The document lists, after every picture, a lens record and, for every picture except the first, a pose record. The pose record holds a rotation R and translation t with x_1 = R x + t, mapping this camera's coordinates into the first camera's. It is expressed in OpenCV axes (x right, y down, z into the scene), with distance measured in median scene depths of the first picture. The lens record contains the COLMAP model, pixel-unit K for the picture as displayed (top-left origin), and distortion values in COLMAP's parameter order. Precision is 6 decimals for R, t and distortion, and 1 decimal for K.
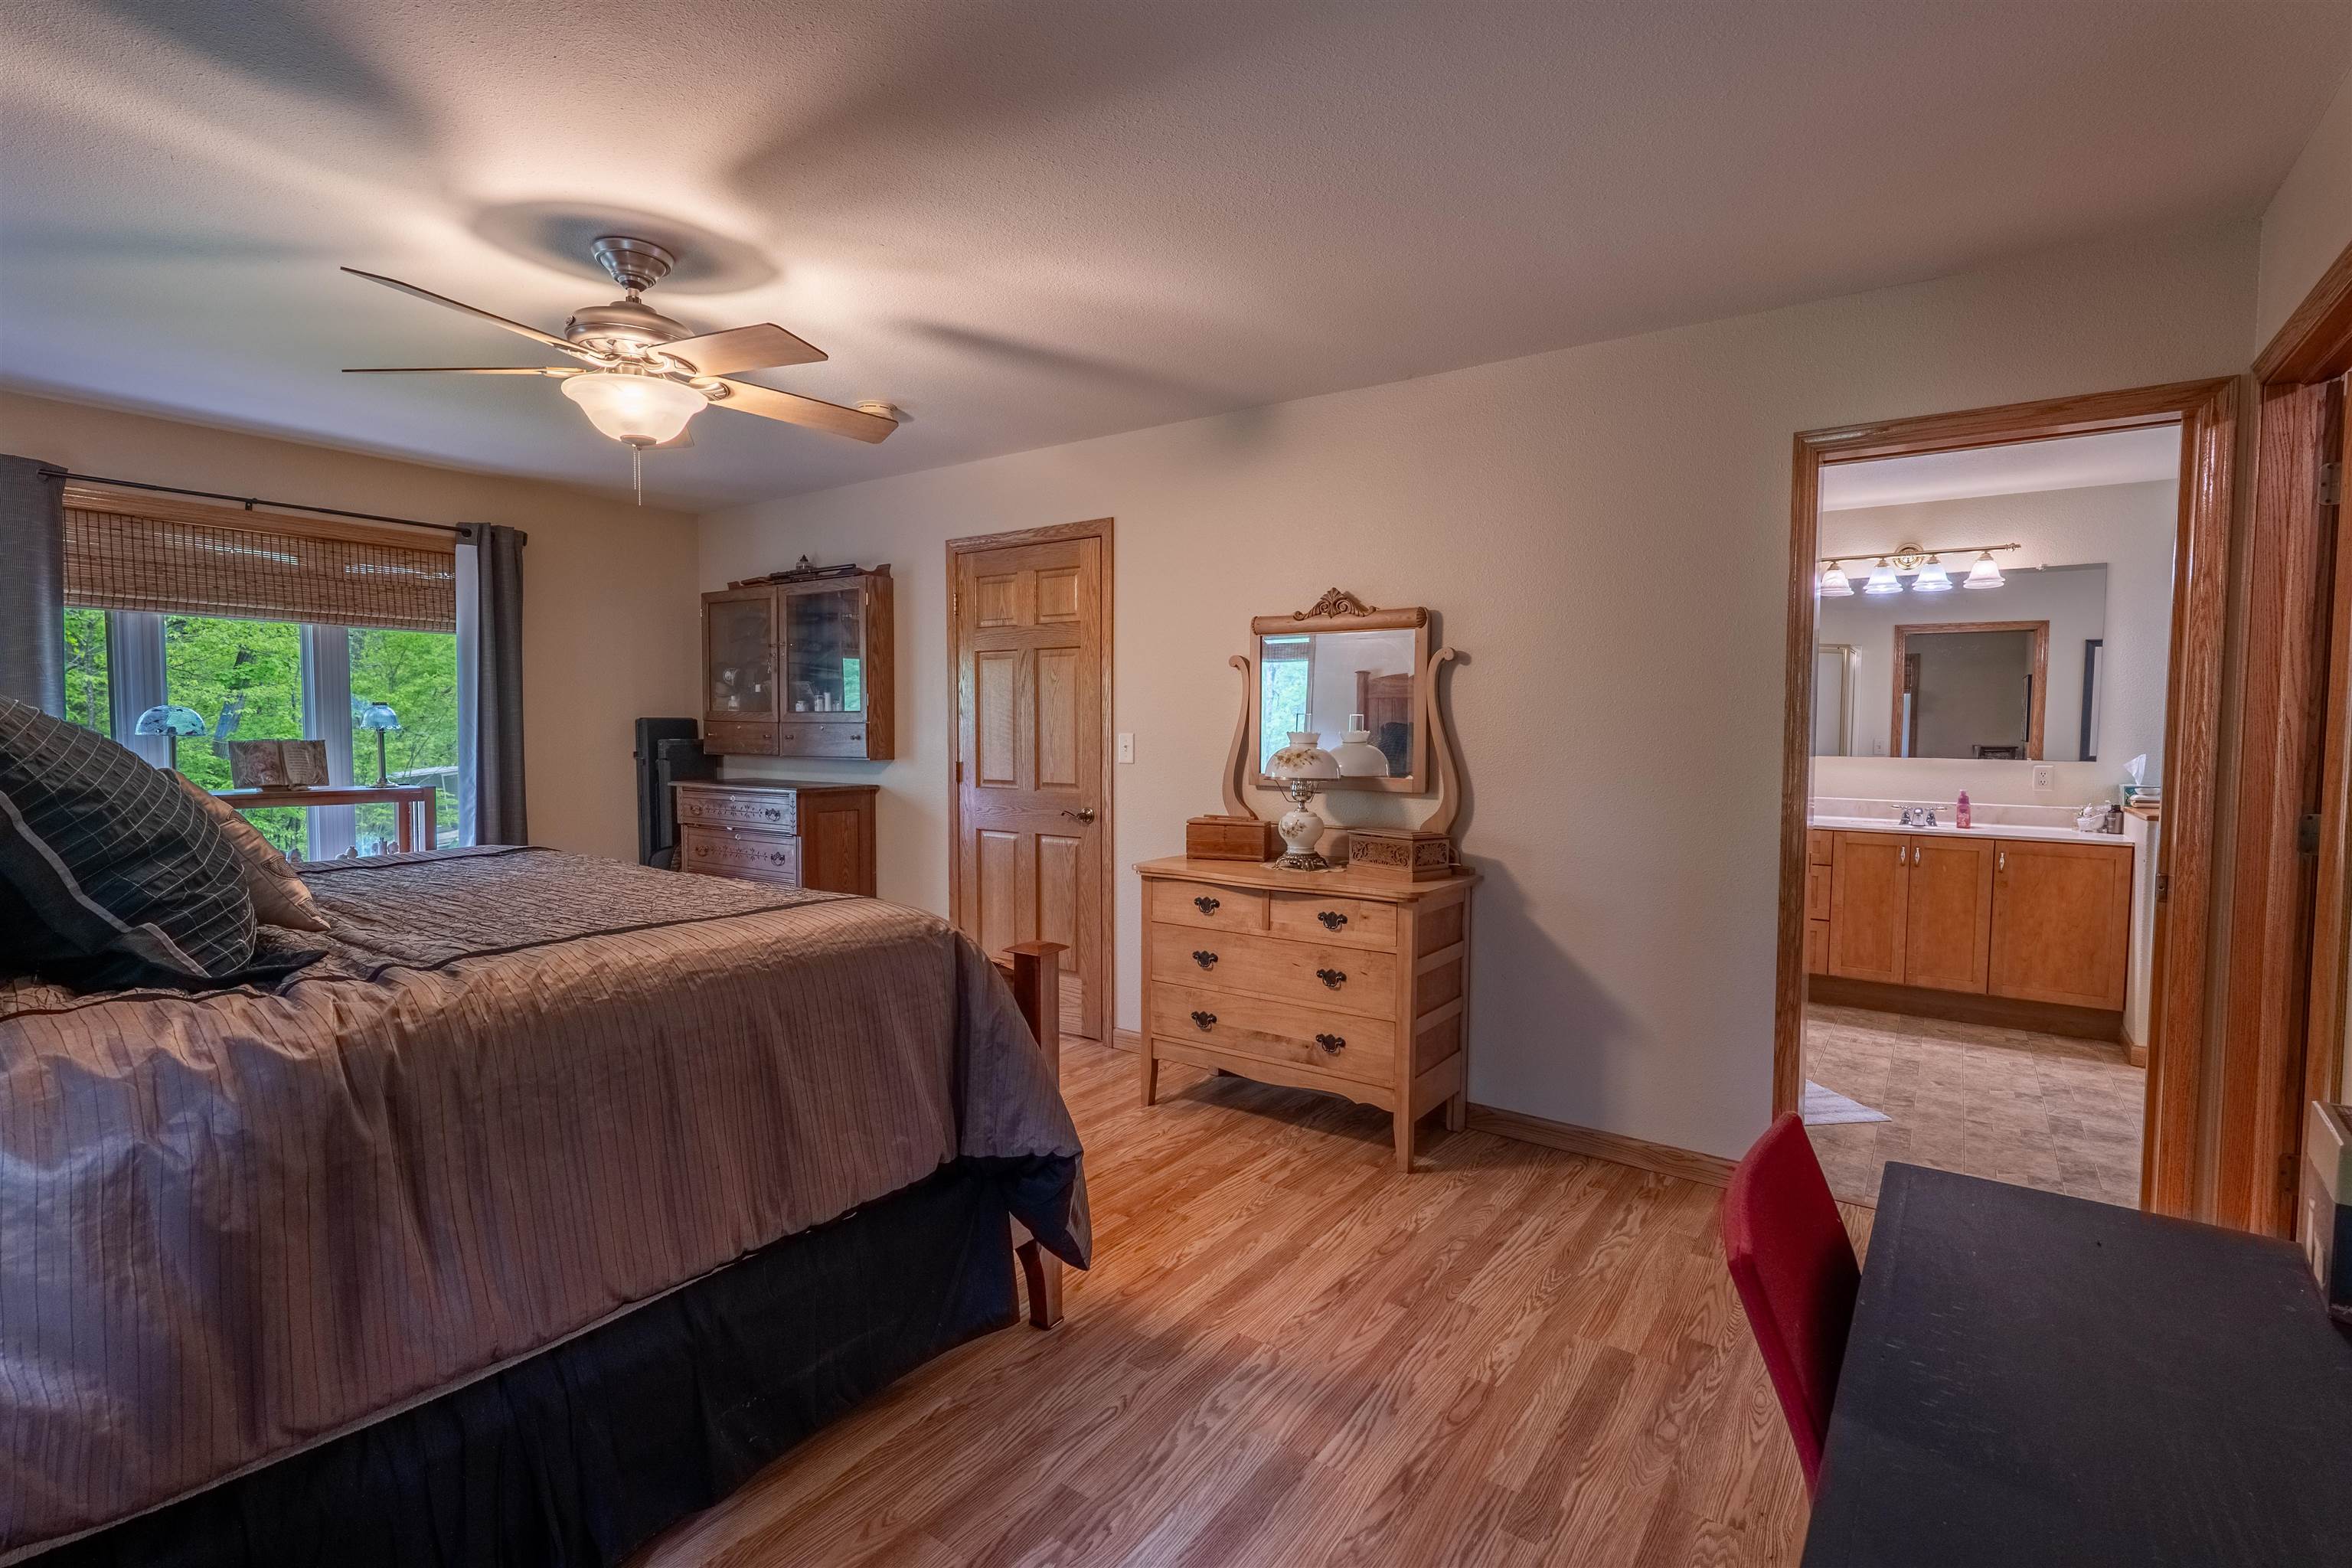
lens RADIAL K [[1089.6, 0, 1175.9], [0, 1089.6, 781.1], [0, 0, 1]] dist [0.006404, -0.000161]
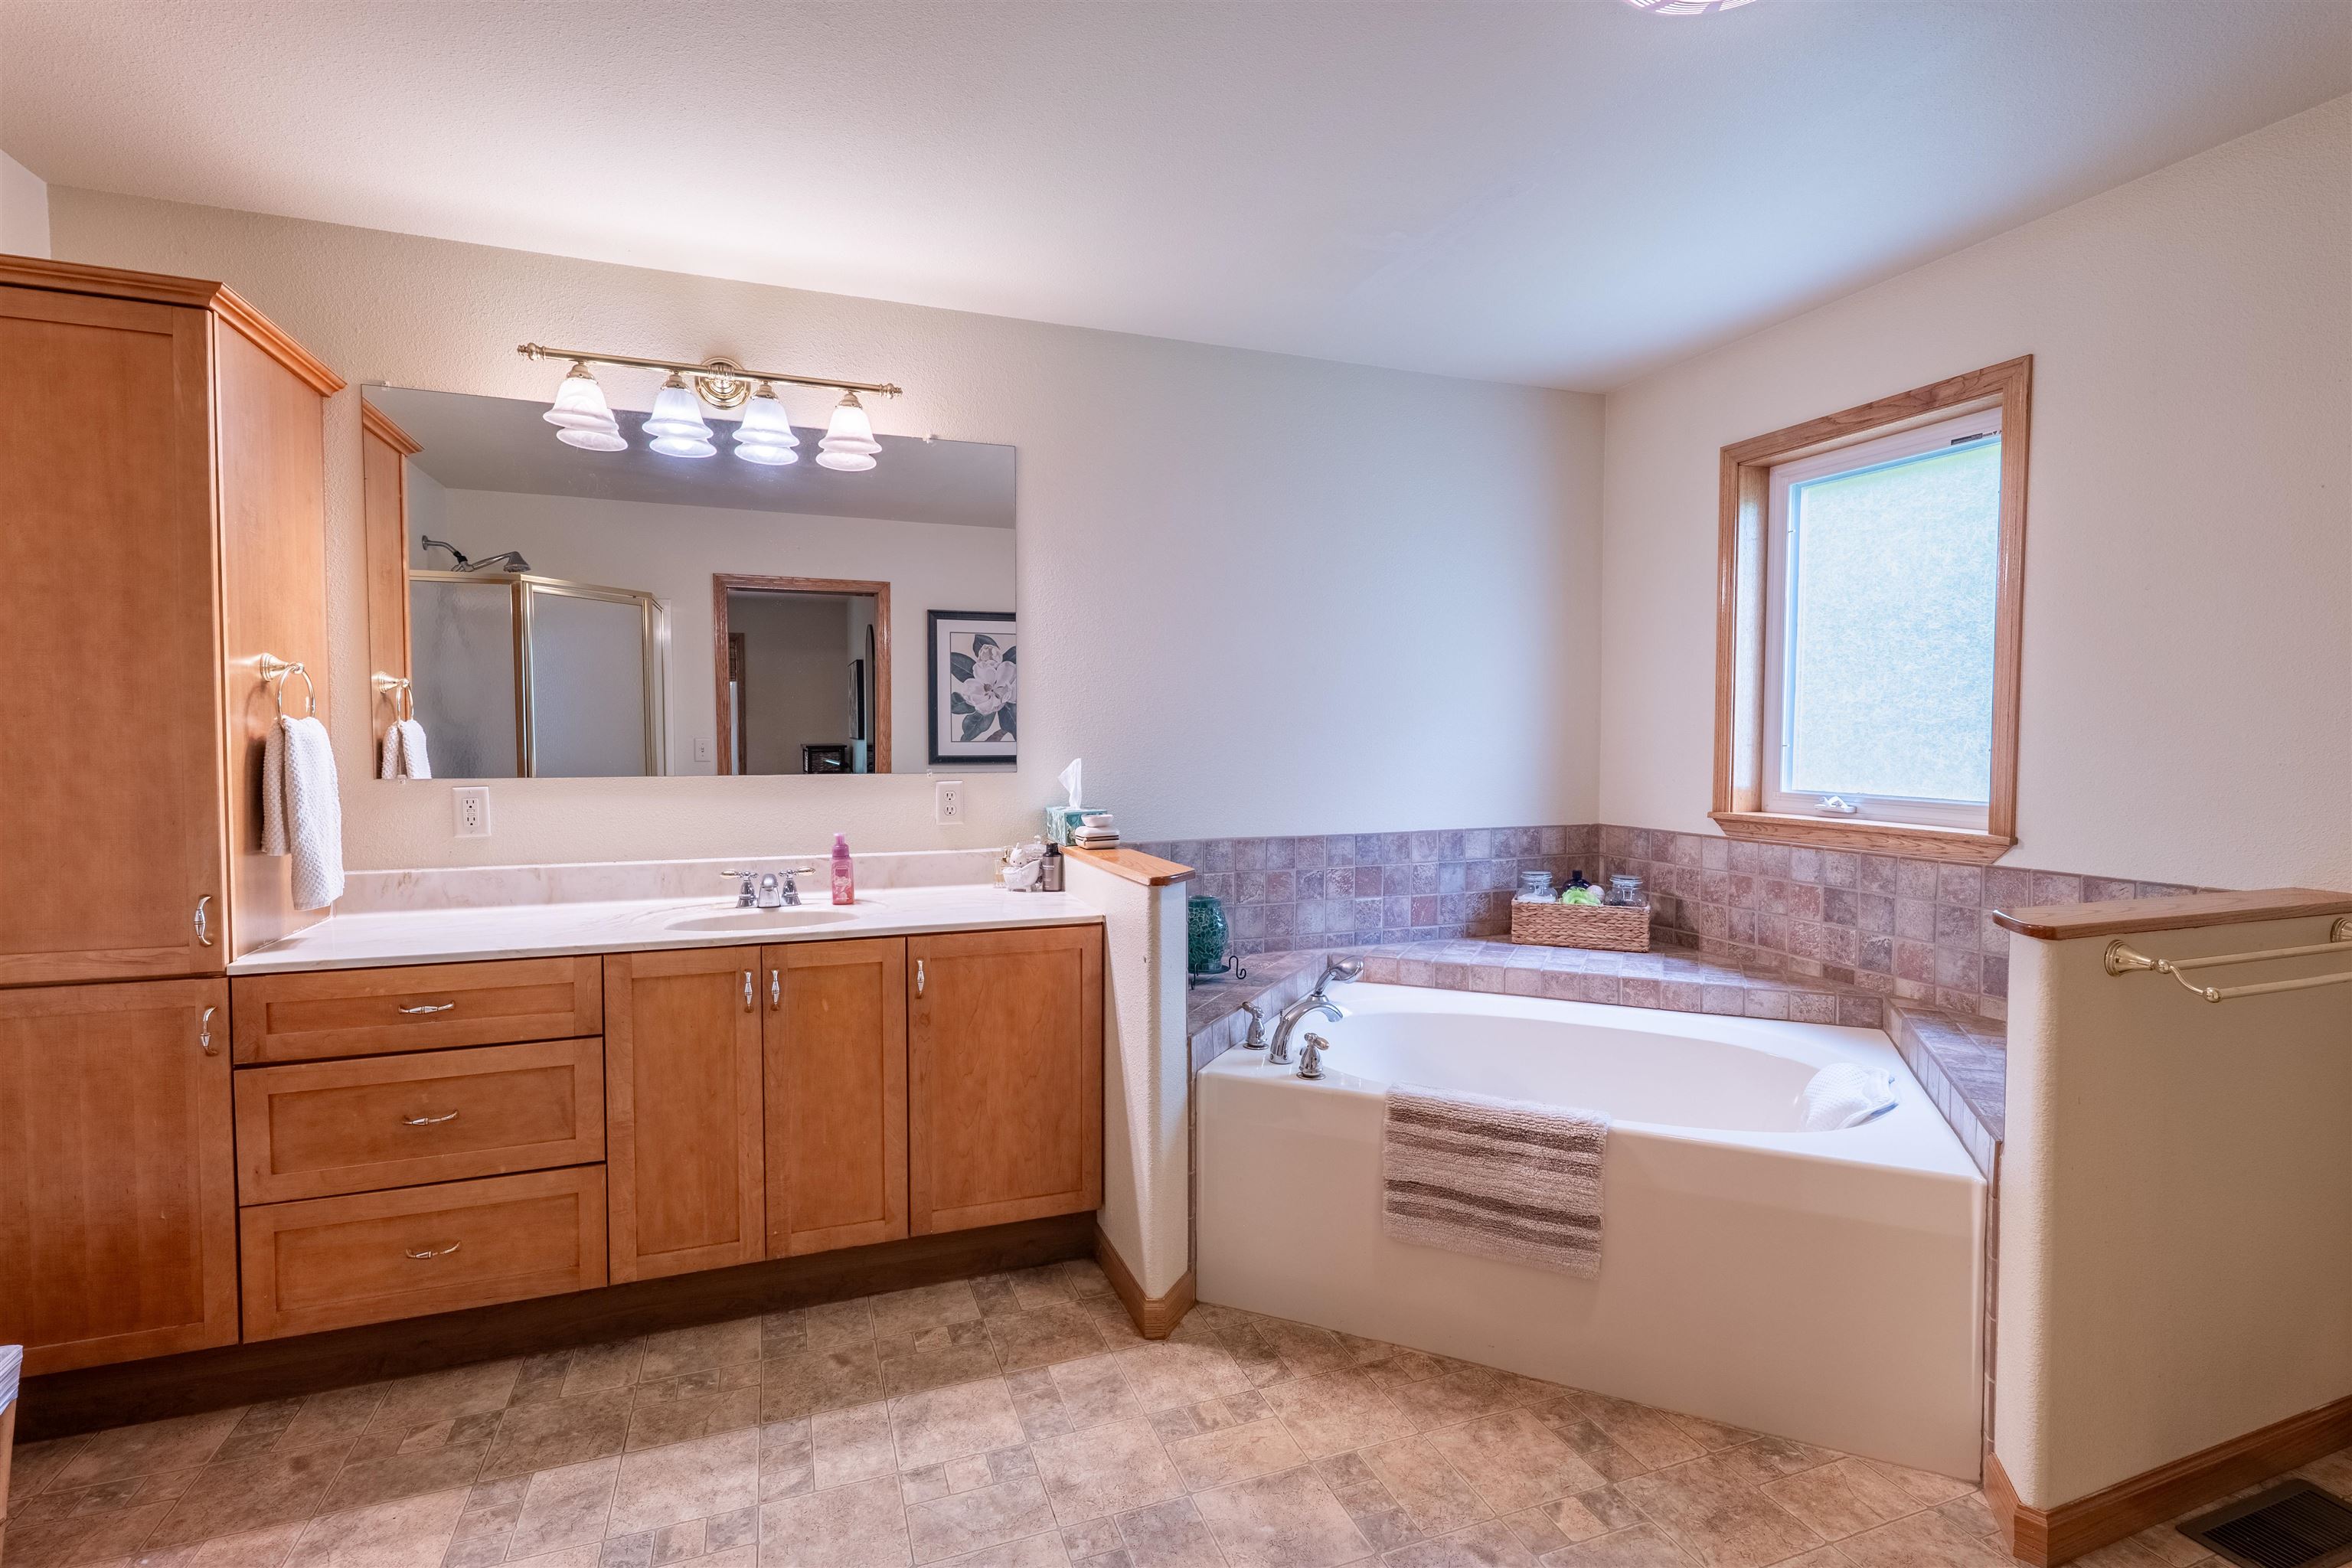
lens RADIAL K [[1089.6, 0, 1175.9], [0, 1089.6, 781.1], [0, 0, 1]] dist [0.006404, -0.000161]
pose [[0.562067, -0.048855, 0.825648, 0.377457], [0.044853, 0.998585, 0.028554, -0.025614], [-0.825875, 0.020983, 0.563463, 0.569303]]
